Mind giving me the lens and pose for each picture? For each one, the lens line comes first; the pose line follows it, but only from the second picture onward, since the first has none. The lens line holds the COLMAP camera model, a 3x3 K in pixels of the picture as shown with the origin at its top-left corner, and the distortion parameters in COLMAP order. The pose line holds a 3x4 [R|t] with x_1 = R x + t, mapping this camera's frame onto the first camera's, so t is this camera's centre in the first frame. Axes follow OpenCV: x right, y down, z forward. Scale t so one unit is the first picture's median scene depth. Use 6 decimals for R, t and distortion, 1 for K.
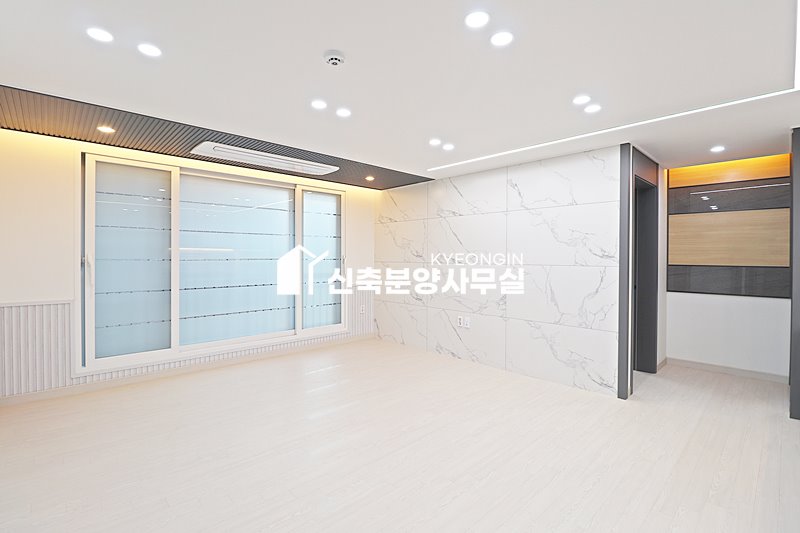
lens RADIAL K [[375.3, 0, 399.0], [0, 375.3, 258.1], [0, 0, 1]] dist [0.000565, -0.006718]
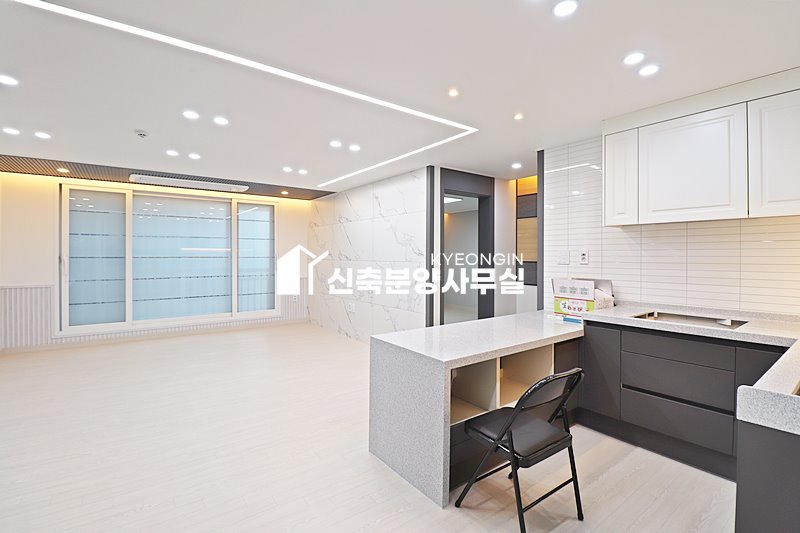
lens RADIAL K [[375.3, 0, 400.1], [0, 375.3, 256.7], [0, 0, 1]] dist [0.000565, -0.006718]
pose [[0.991965, -0.001801, -0.126497, 0.557246], [0.001676, 0.999998, -0.001100, 0.004526], [0.126499, 0.000879, 0.991966, -0.234190]]
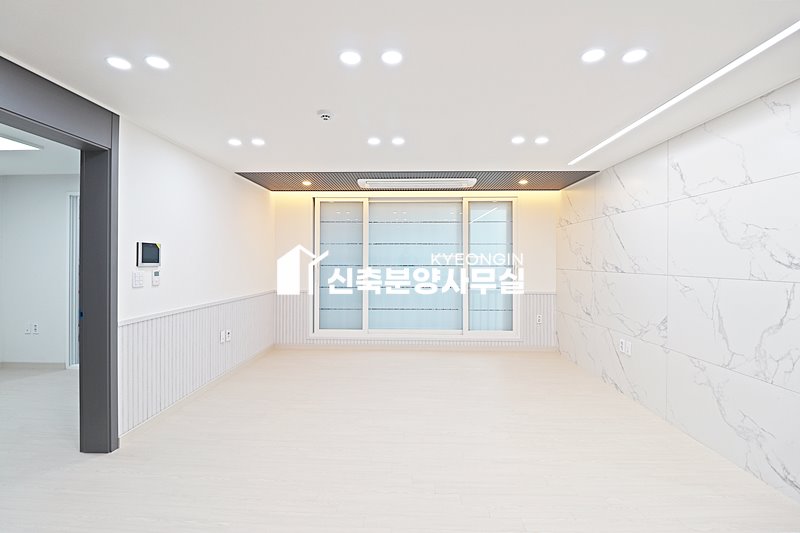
lens RADIAL K [[375.3, 0, 397.0], [0, 375.3, 260.7], [0, 0, 1]] dist [0.000565, -0.006718]
pose [[0.700240, -0.001639, -0.713905, 0.457069], [-0.002892, 0.999983, -0.005132, -0.006344], [0.713901, 0.005658, 0.700223, 0.122003]]
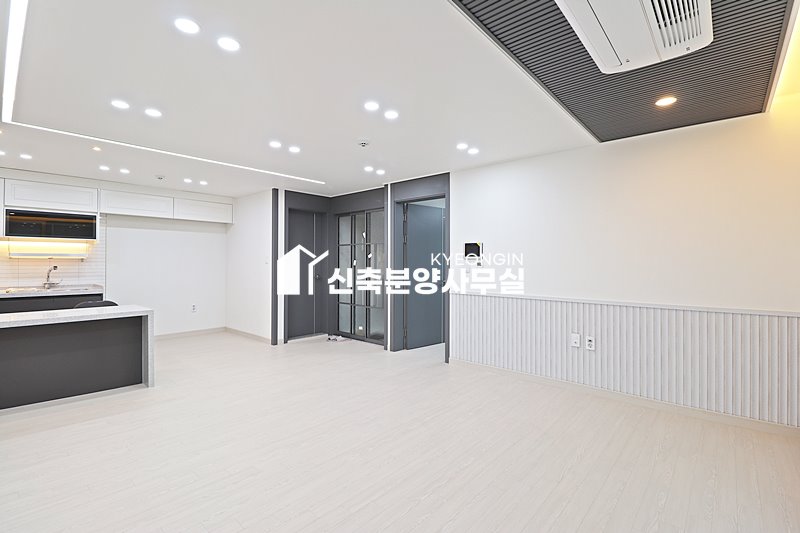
lens RADIAL K [[375.3, 0, 406.1], [0, 375.3, 263.8], [0, 0, 1]] dist [0.000565, -0.006718]
pose [[-0.997958, -0.003187, -0.063801, -0.137446], [-0.003283, 0.999994, 0.001391, 0.015653], [0.063796, 0.001598, -0.997962, 1.323156]]
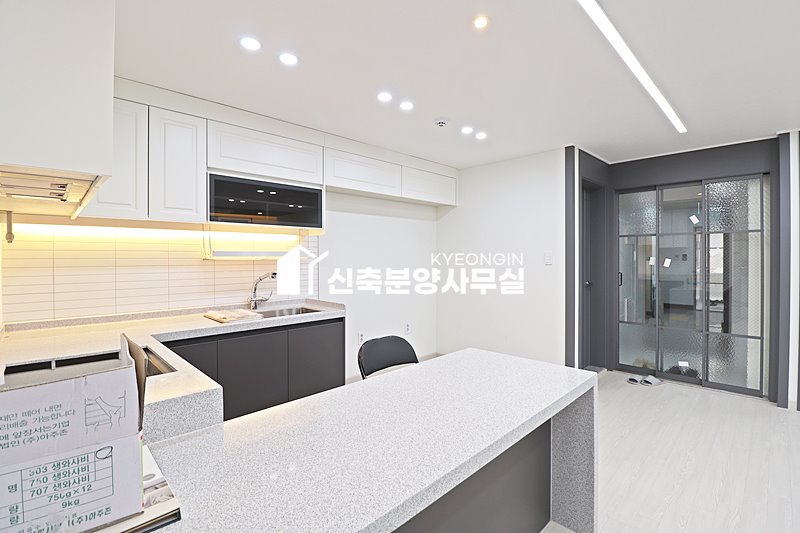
lens RADIAL K [[375.3, 0, 391.5], [0, 375.3, 263.3], [0, 0, 1]] dist [0.000565, -0.006718]
pose [[-0.999930, 0.003127, -0.011434, 0.660107], [0.002946, 0.999871, 0.015814, 0.000066], [0.011482, 0.015779, -0.999810, 0.804401]]
